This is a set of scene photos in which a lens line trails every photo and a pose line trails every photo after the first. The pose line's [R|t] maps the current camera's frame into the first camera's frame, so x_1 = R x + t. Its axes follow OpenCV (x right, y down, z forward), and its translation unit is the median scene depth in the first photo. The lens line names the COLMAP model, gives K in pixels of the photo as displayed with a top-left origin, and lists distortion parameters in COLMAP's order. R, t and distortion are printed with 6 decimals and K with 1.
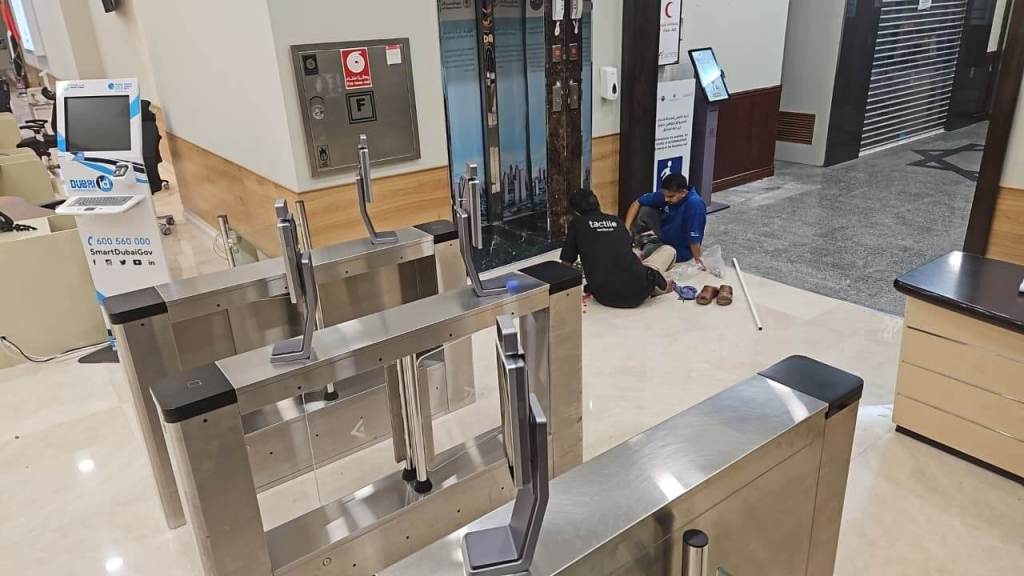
lens RADIAL K [[686.7, 0, 507.2], [0, 686.7, 283.9], [0, 0, 1]] dist [0.083913, -0.078529]
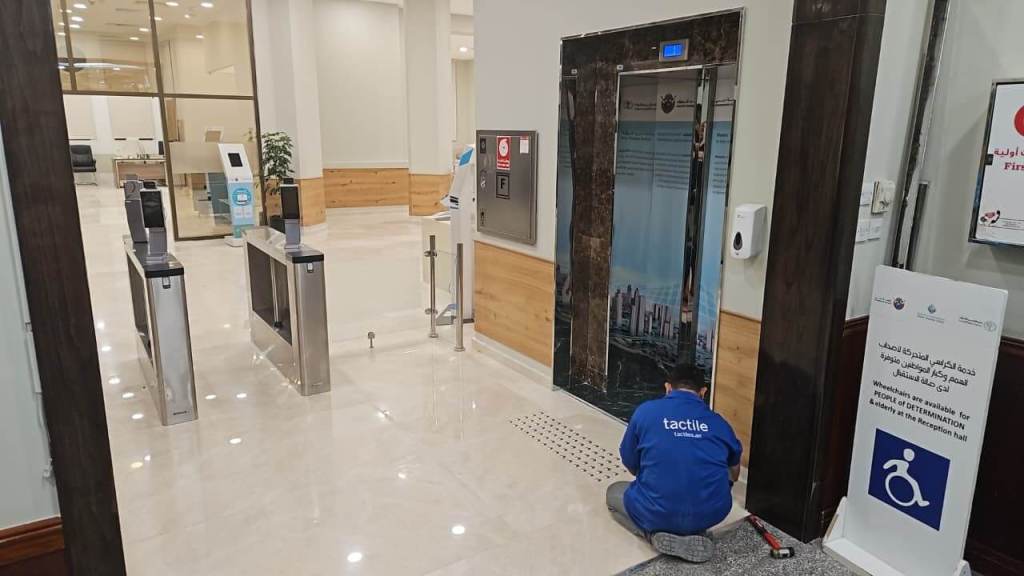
lens RADIAL K [[686.7, 0, 507.2], [0, 686.7, 283.9], [0, 0, 1]] dist [0.083913, -0.078529]
pose [[-0.068002, 0.267798, -0.961072, 0.686960], [-0.372869, 0.886675, 0.273451, -0.313757], [0.925389, 0.376949, 0.039558, 0.754423]]
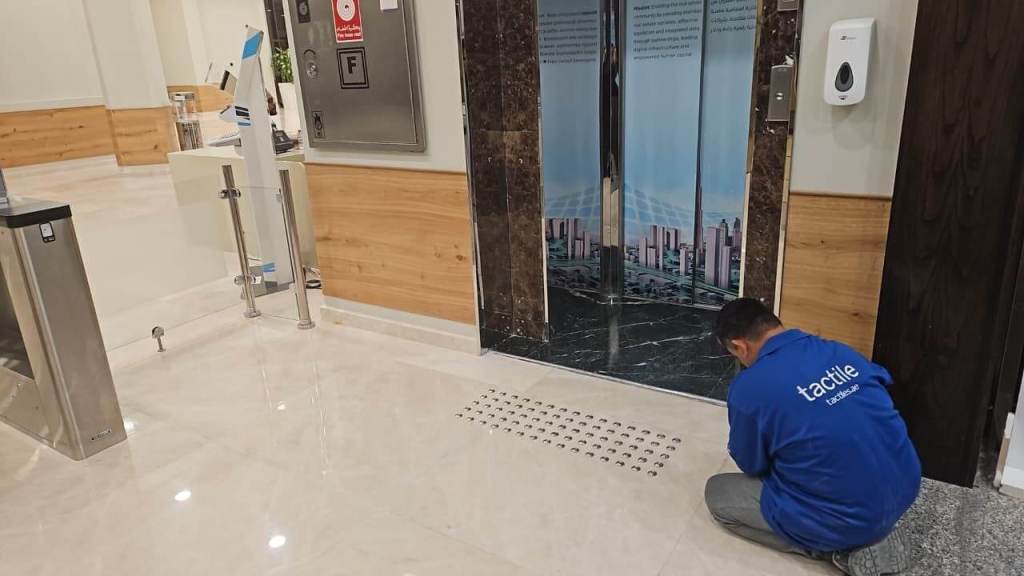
lens RADIAL K [[686.7, 0, 507.2], [0, 686.7, 283.9], [0, 0, 1]] dist [0.083913, -0.078529]
pose [[0.345017, 0.321854, -0.881688, 0.435025], [-0.315339, 0.924514, 0.214091, -0.186517], [0.884039, 0.204166, 0.420466, 0.648188]]
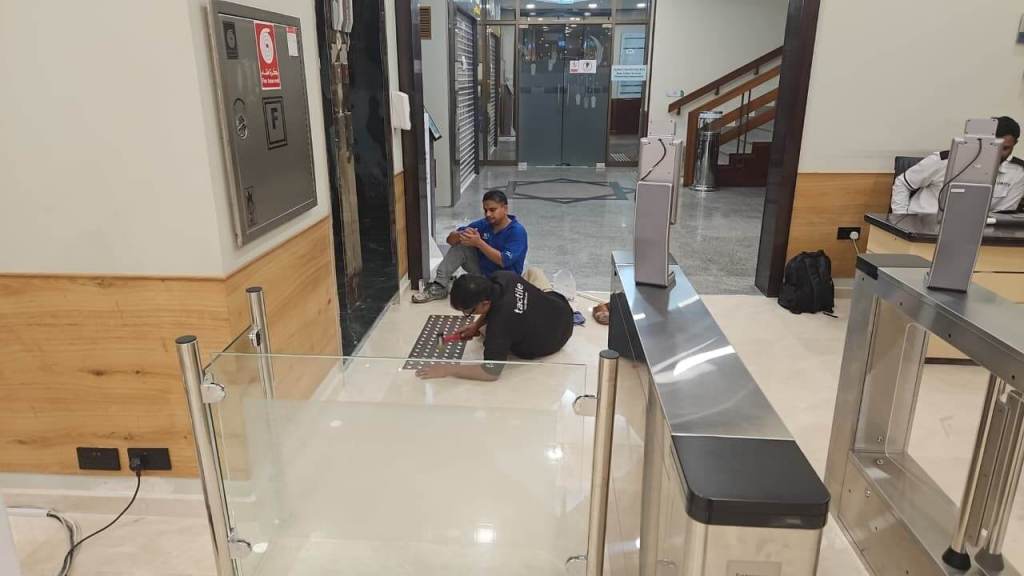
lens RADIAL K [[686.7, 0, 507.2], [0, 686.7, 283.9], [0, 0, 1]] dist [0.083913, -0.078529]
pose [[0.648570, -0.179998, 0.739566, -0.403518], [0.259886, 0.965613, 0.007104, -0.054550], [-0.715413, 0.187595, 0.673047, 0.356165]]
